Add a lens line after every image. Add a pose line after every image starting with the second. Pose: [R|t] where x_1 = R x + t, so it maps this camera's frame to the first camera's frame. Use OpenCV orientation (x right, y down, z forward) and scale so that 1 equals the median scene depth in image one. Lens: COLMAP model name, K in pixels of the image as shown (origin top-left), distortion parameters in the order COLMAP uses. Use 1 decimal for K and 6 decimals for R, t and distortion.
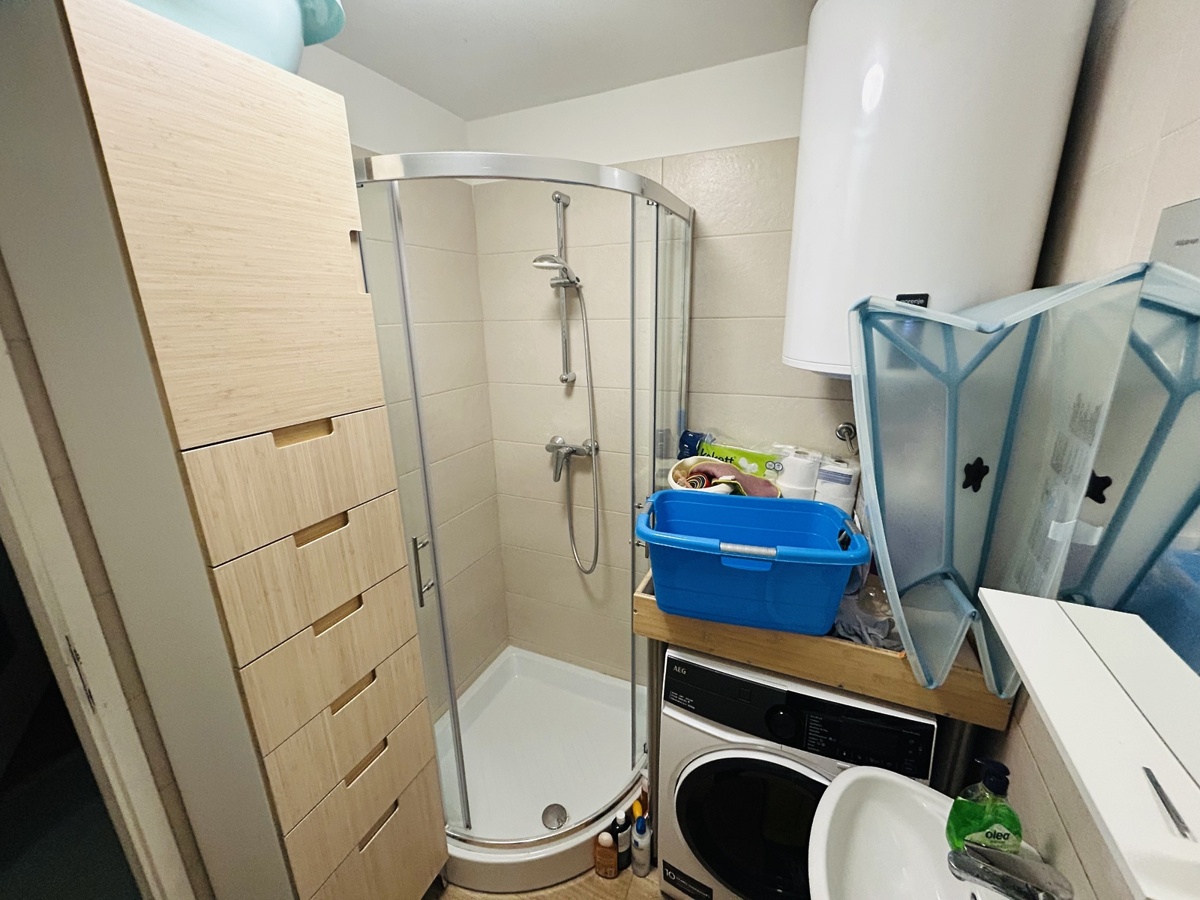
lens RADIAL K [[484.8, 0, 597.3], [0, 484.8, 449.3], [0, 0, 1]] dist [-0.002195, 0.000724]
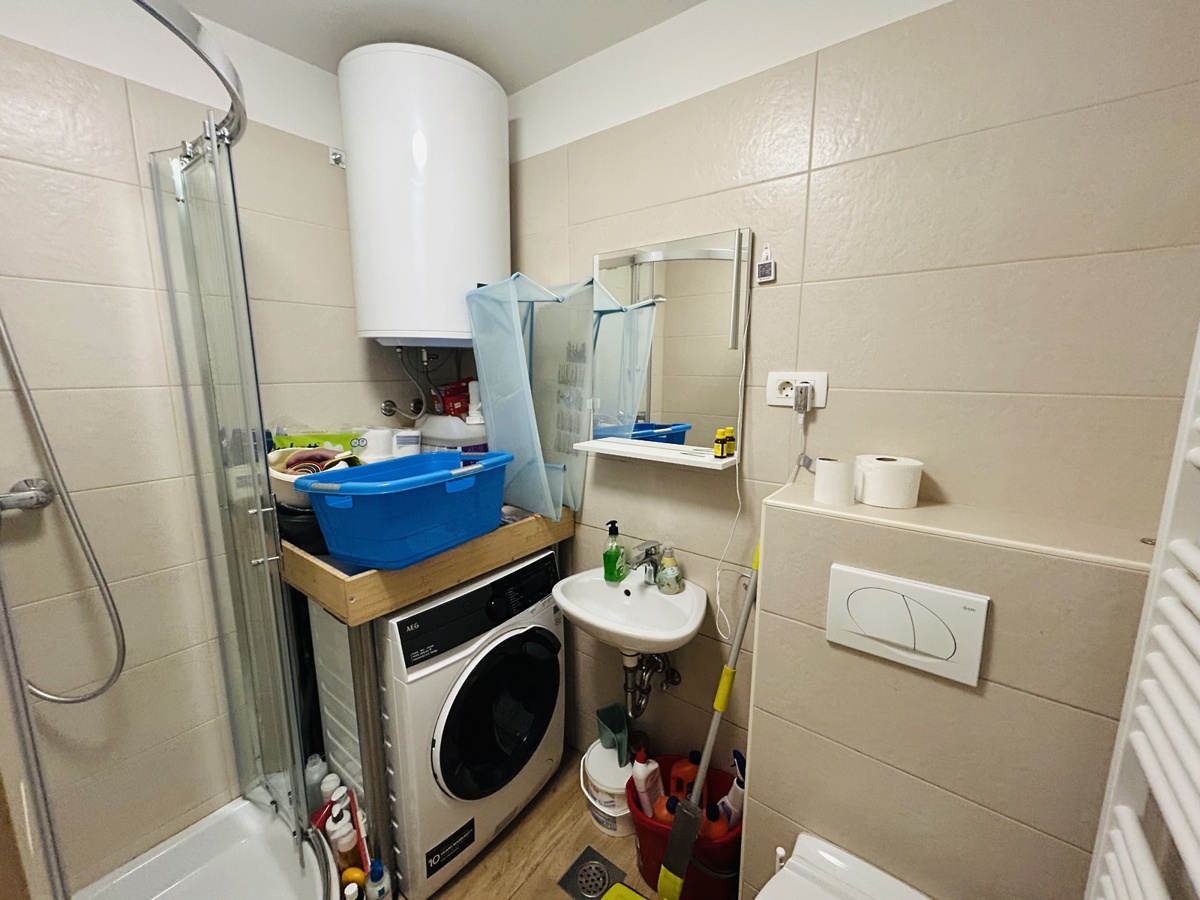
lens RADIAL K [[484.8, 0, 597.3], [0, 484.8, 449.3], [0, 0, 1]] dist [-0.002195, 0.000724]
pose [[0.235432, -0.149440, 0.960333, -0.644758], [0.261560, 0.961394, 0.085482, 0.114919], [-0.936033, 0.231060, 0.265431, 0.290244]]
